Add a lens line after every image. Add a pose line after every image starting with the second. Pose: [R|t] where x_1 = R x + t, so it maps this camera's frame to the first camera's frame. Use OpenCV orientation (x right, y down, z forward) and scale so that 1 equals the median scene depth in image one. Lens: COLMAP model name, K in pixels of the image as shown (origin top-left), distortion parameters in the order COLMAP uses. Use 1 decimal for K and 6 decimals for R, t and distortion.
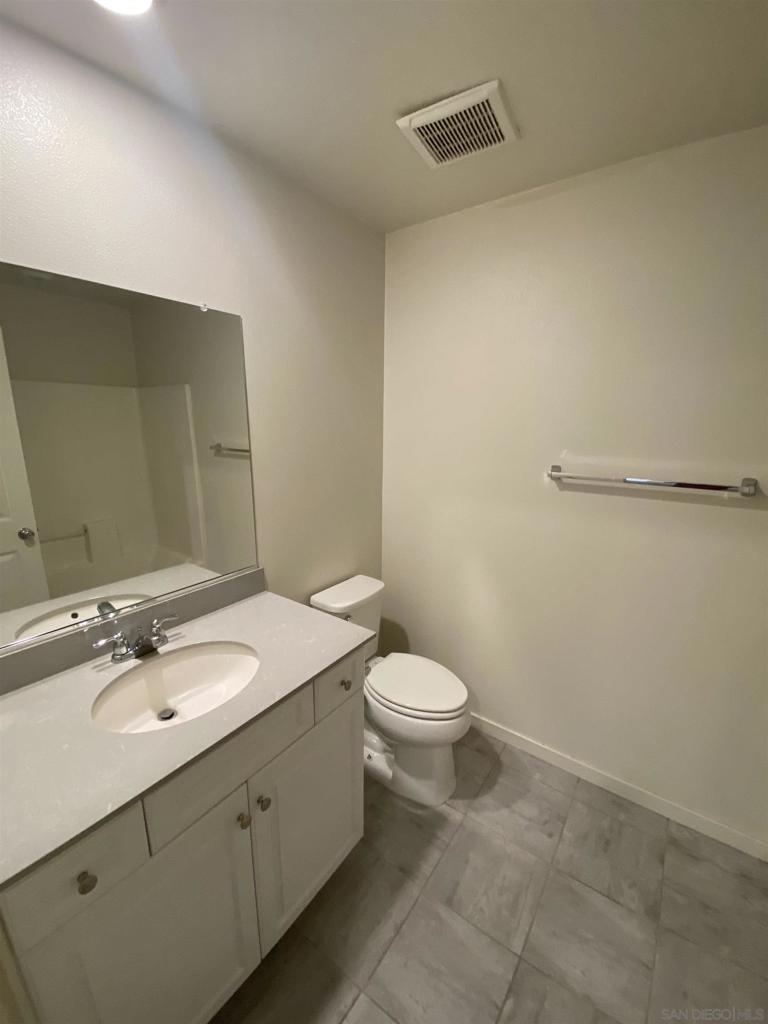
lens RADIAL K [[417.7, 0, 391.6], [0, 417.7, 514.9], [0, 0, 1]] dist [-0.005088, -0.009977]
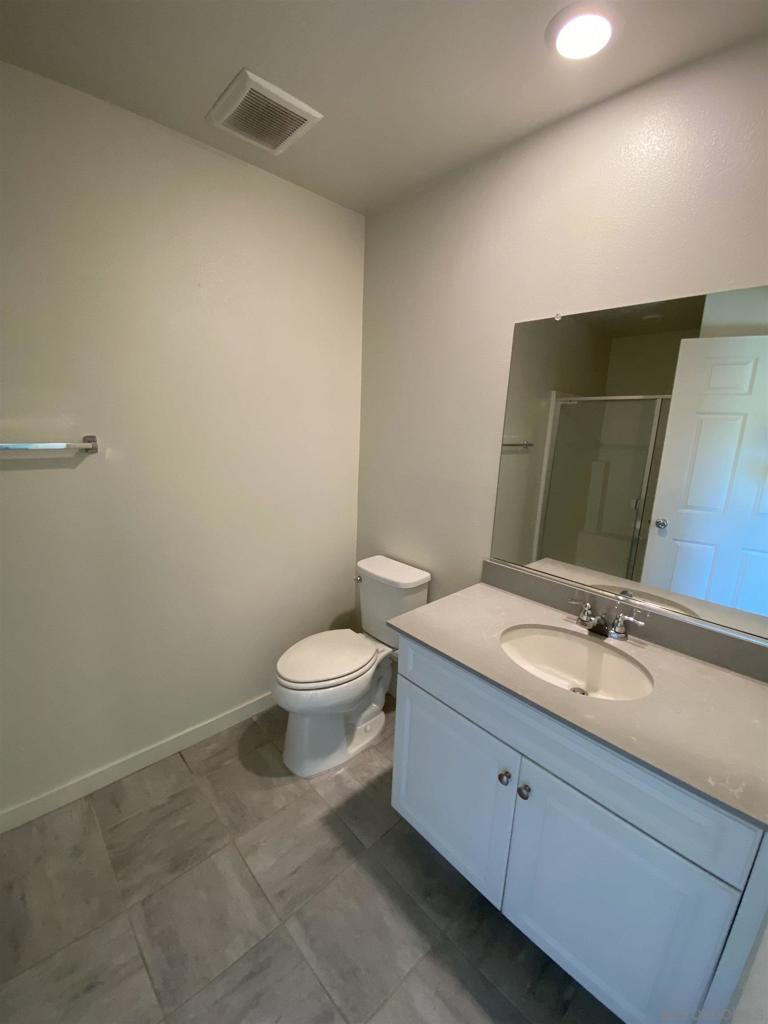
lens RADIAL K [[417.7, 0, 388.8], [0, 417.7, 512.2], [0, 0, 1]] dist [-0.005088, -0.009977]
pose [[-0.220683, 0.214154, -0.951545, 0.435068], [-0.230766, 0.936433, 0.264272, -0.111636], [0.947653, 0.277904, -0.157235, 0.468877]]
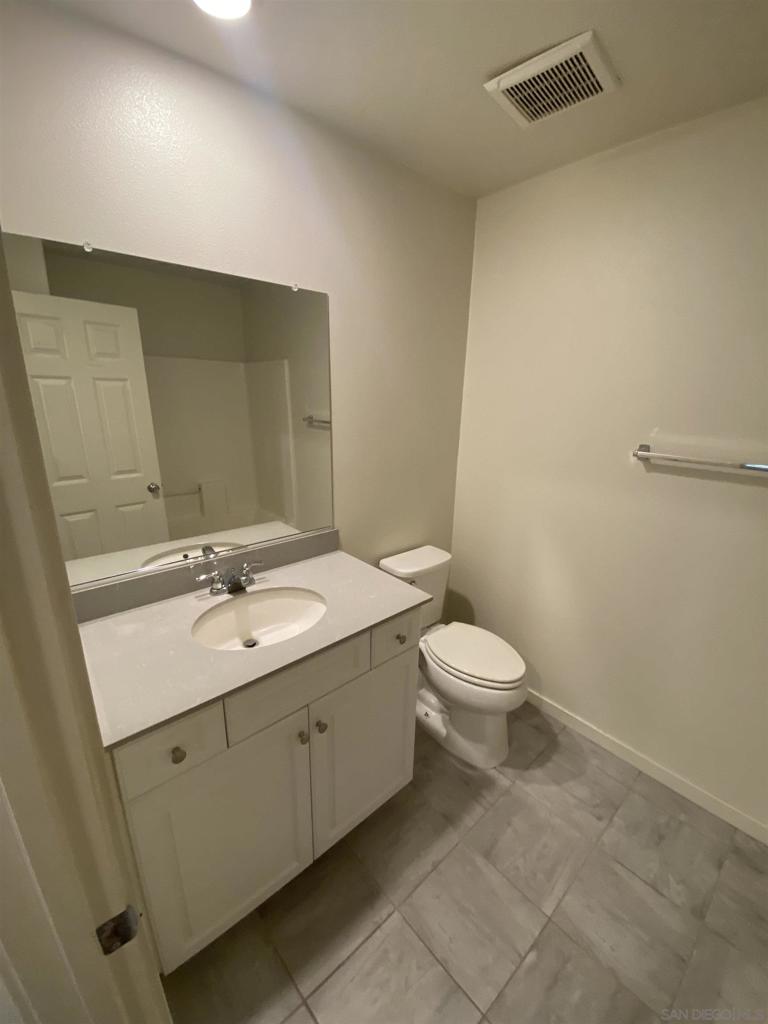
lens RADIAL K [[417.7, 0, 390.1], [0, 417.7, 515.6], [0, 0, 1]] dist [-0.005088, -0.009977]
pose [[0.975418, 0.068061, -0.209587, 0.059689], [-0.056023, 0.996449, 0.062855, 0.017453], [0.213120, -0.049568, 0.975768, -0.046630]]
